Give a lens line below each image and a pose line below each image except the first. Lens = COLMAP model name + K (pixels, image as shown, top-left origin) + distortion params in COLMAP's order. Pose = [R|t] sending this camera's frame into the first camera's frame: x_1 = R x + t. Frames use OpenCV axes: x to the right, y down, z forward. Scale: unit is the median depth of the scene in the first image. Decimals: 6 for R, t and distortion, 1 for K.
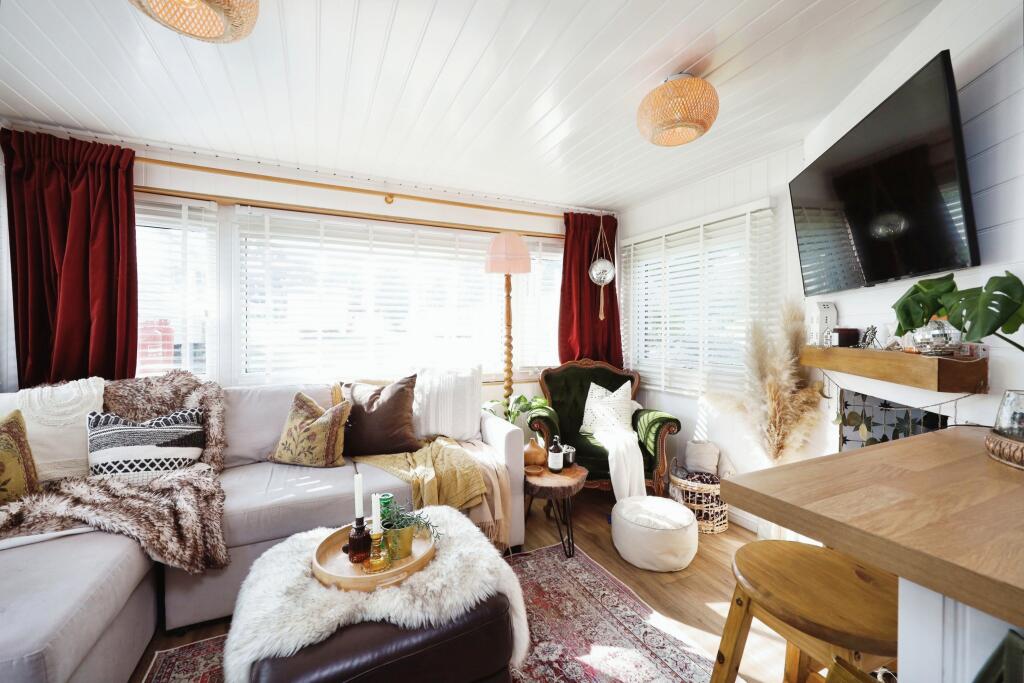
lens RADIAL K [[416.2, 0, 511.8], [0, 416.2, 329.7], [0, 0, 1]] dist [0.000732, 0.000271]
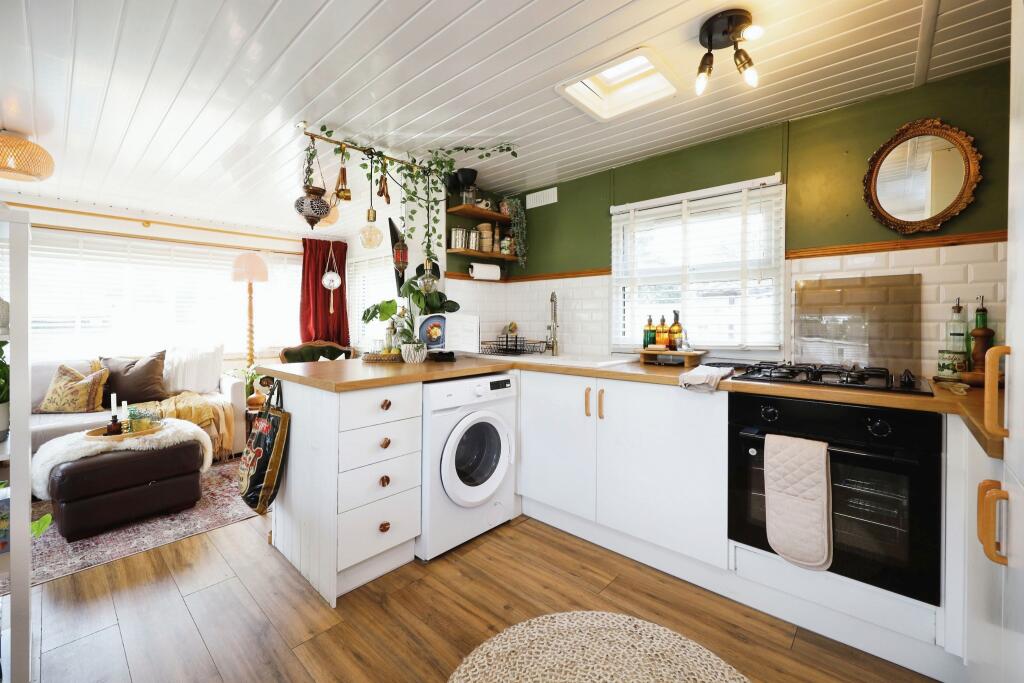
lens RADIAL K [[417.6, 0, 508.7], [0, 417.6, 317.2], [0, 0, 1]] dist [0.000459, 0.000229]
pose [[0.923832, 0.000412, 0.382798, 0.328493], [0.002006, 0.999980, -0.005916, -0.000031], [-0.382793, 0.006233, 0.923813, -0.843055]]
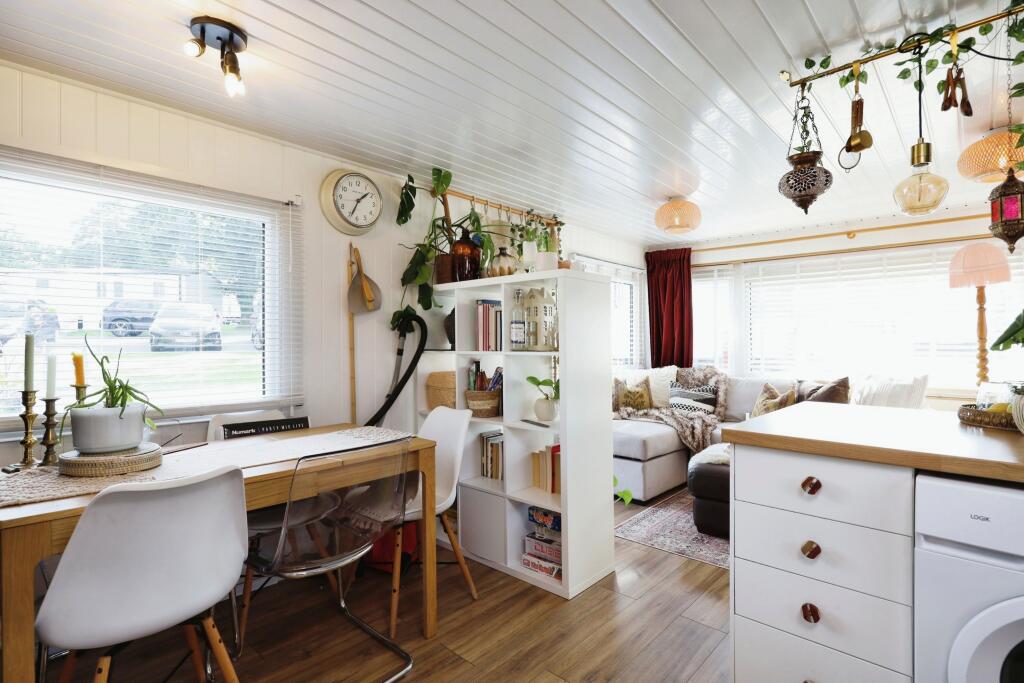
lens RADIAL K [[498.1, 0, 513.4], [0, 498.1, 336.4], [0, 0, 1]] dist [-0.002716, -0.000451]
pose [[0.379837, -0.011017, -0.924988, 0.801025], [-0.000824, 0.999925, -0.012248, -0.000020], [0.925053, 0.005414, 0.379799, -0.550605]]
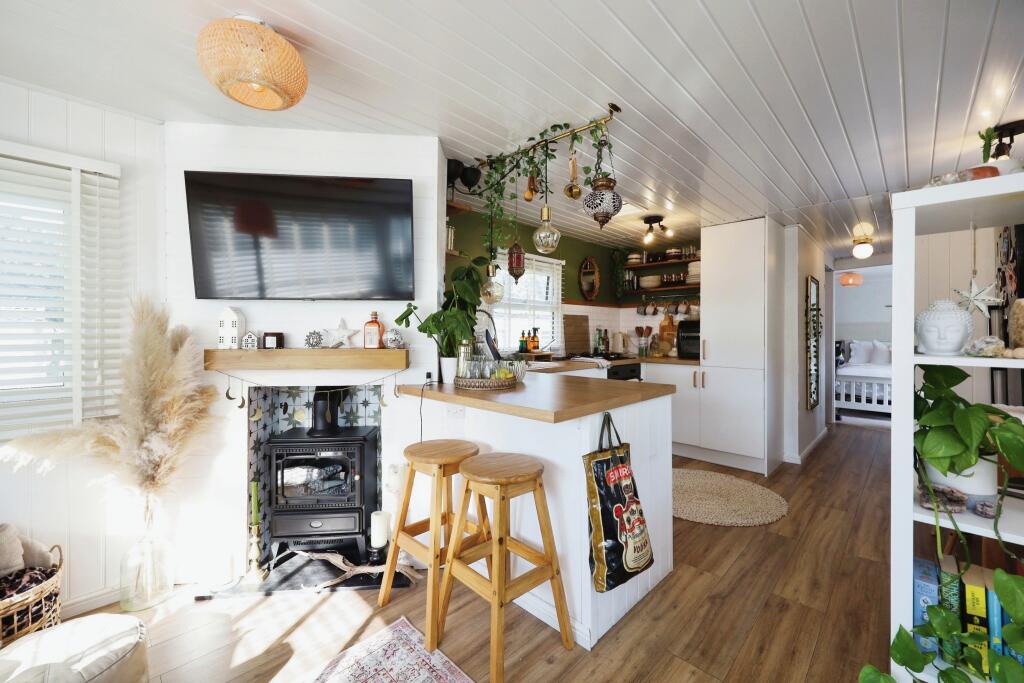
lens RADIAL K [[418.4, 0, 519.0], [0, 418.4, 323.6], [0, 0, 1]] dist [0.001070, 0.000183]
pose [[-0.367072, 0.017731, 0.930024, -0.385626], [-0.001729, 0.999804, -0.019743, -0.004174], [-0.930191, -0.008855, -0.366969, 0.573243]]
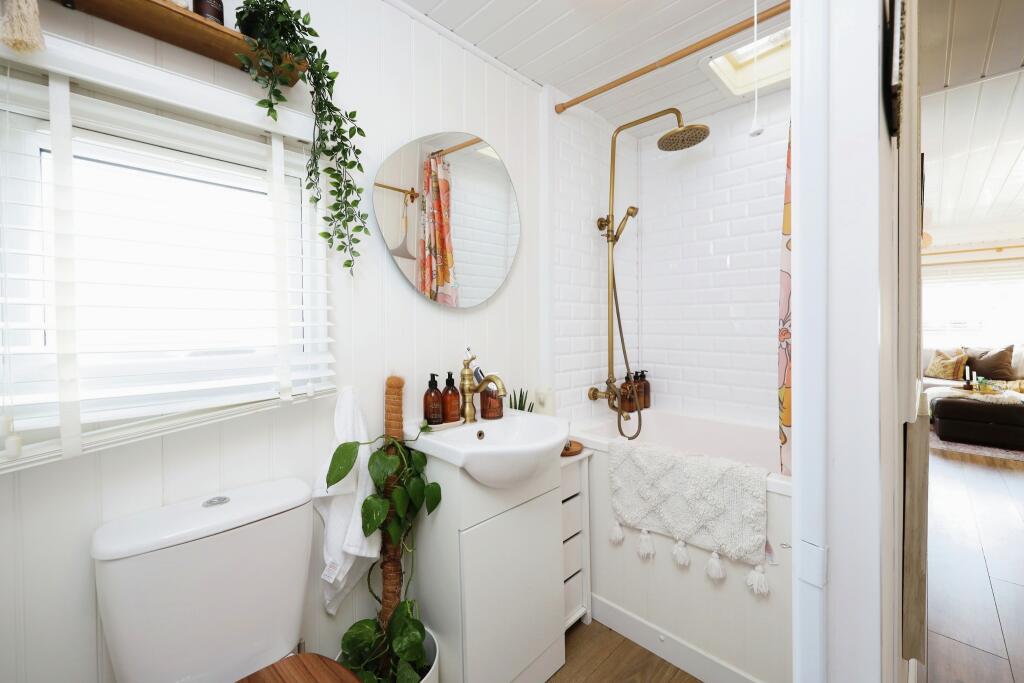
lens RADIAL K [[416.2, 0, 511.8], [0, 416.2, 329.7], [0, 0, 1]] dist [0.000732, 0.000271]
pose [[0.340510, 0.009045, -0.940197, 0.814541], [0.005988, 0.999913, 0.011788, -0.002578], [0.940222, -0.009644, 0.340426, -1.905484]]
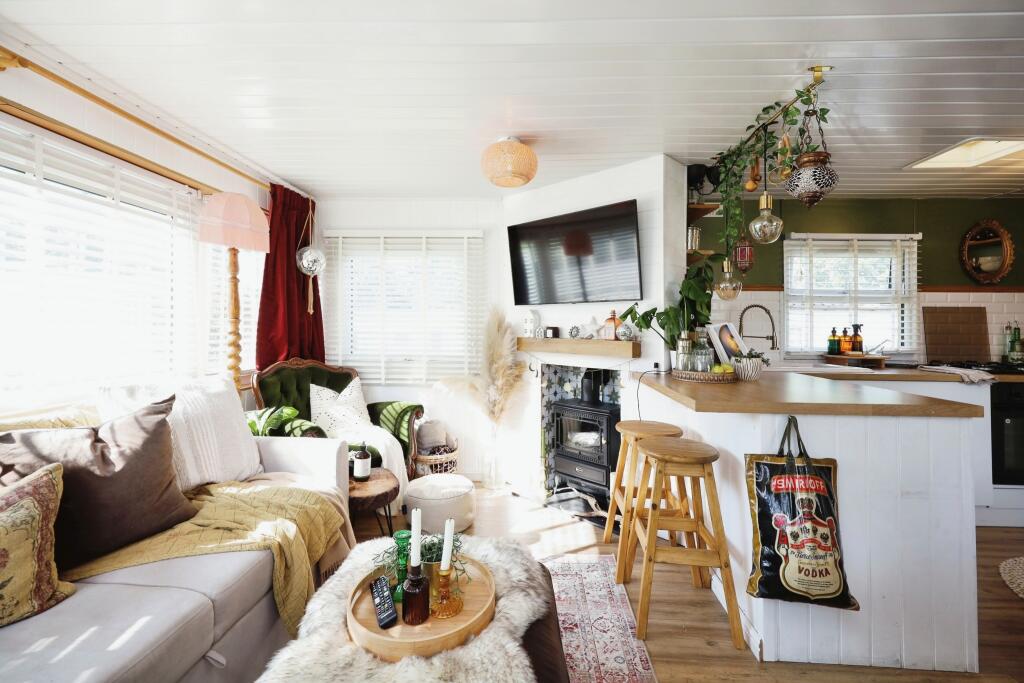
lens RADIAL K [[421.1, 0, 516.7], [0, 421.1, 316.1], [0, 0, 1]] dist [0.000728, 0.000181]
pose [[0.460566, 0.028975, 0.887153, -0.546011], [-0.011894, 0.999579, -0.026473, 0.000239], [-0.887546, 0.001641, 0.460716, 0.257797]]
